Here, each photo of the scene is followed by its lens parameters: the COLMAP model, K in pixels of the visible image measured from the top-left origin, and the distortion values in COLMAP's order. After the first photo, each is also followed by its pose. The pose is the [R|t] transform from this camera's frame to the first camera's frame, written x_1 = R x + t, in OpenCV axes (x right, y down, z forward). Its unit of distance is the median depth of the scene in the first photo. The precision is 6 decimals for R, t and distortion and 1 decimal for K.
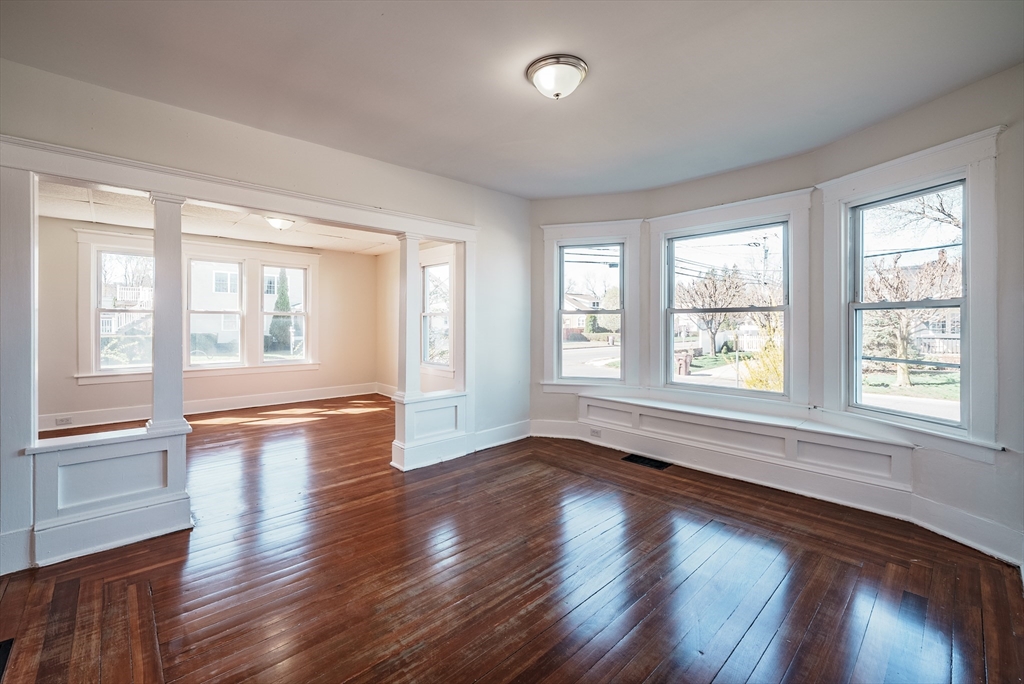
lens RADIAL K [[425.9, 0, 517.6], [0, 425.9, 324.5], [0, 0, 1]] dist [-0.000002, -0.000005]
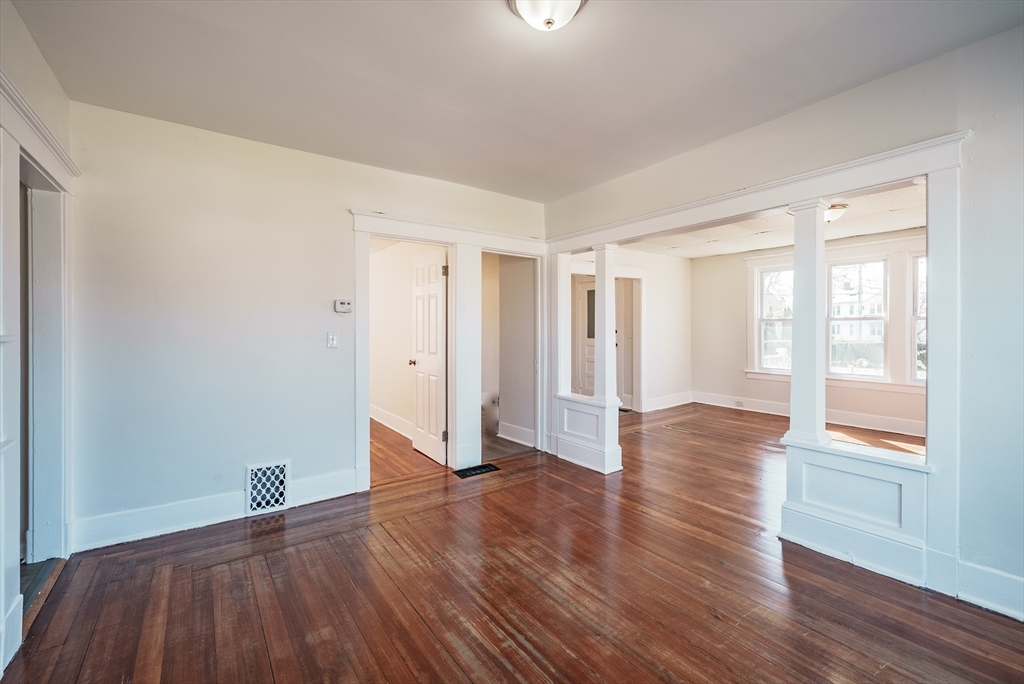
lens RADIAL K [[441.1, 0, 518.2], [0, 441.1, 328.0], [0, 0, 1]] dist [0.000196, -0.000349]
pose [[-0.135685, -0.003462, -0.990746, 0.513596], [-0.003479, 0.999989, -0.003018, -0.005208], [0.990746, 0.003038, -0.135696, 0.633454]]
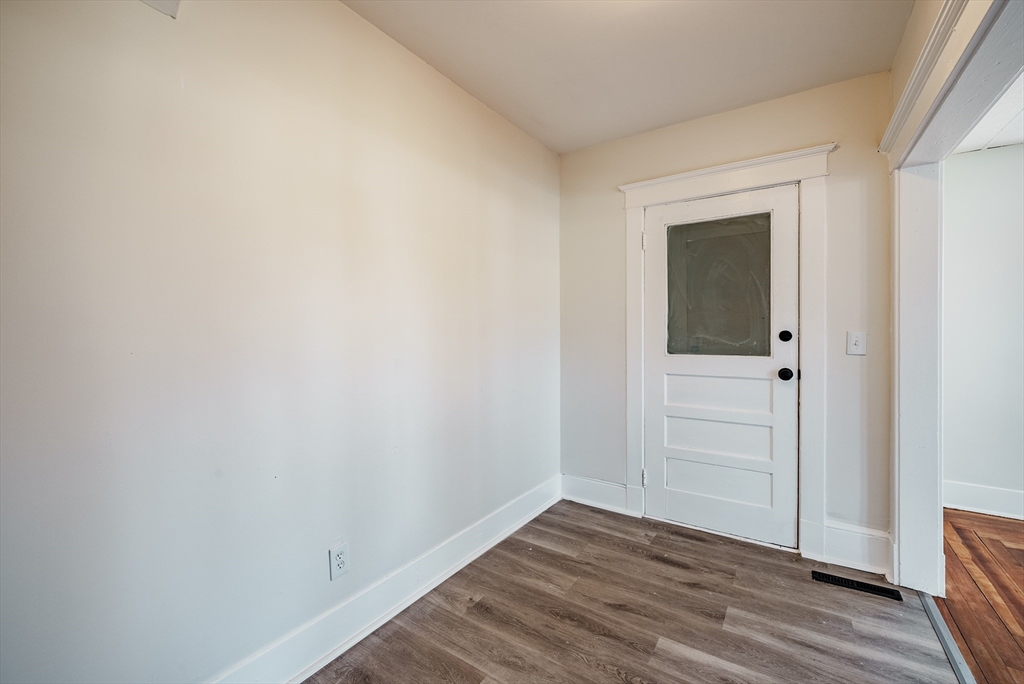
lens RADIAL K [[425.3, 0, 513.8], [0, 425.3, 330.3], [0, 0, 1]] dist [-0.000695, -0.000357]
pose [[0.218679, -0.006075, -0.975778, -0.894978], [-0.000548, 0.999980, -0.006348, -0.001268], [0.975797, 0.001923, 0.218671, 0.242266]]
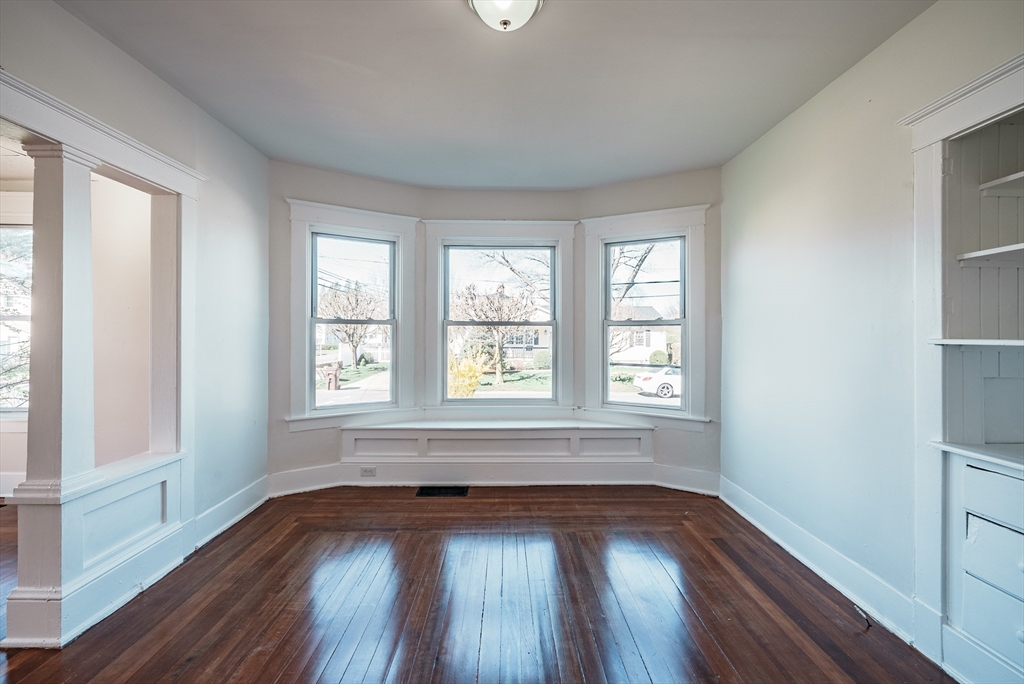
lens RADIAL K [[425.9, 0, 511.0], [0, 425.9, 338.1], [0, 0, 1]] dist [0.000028, -0.000584]
pose [[0.680558, -0.000165, 0.732694, -0.261206], [-0.000636, 0.999999, 0.000816, 0.000447], [-0.732694, -0.001021, 0.680558, 0.297048]]
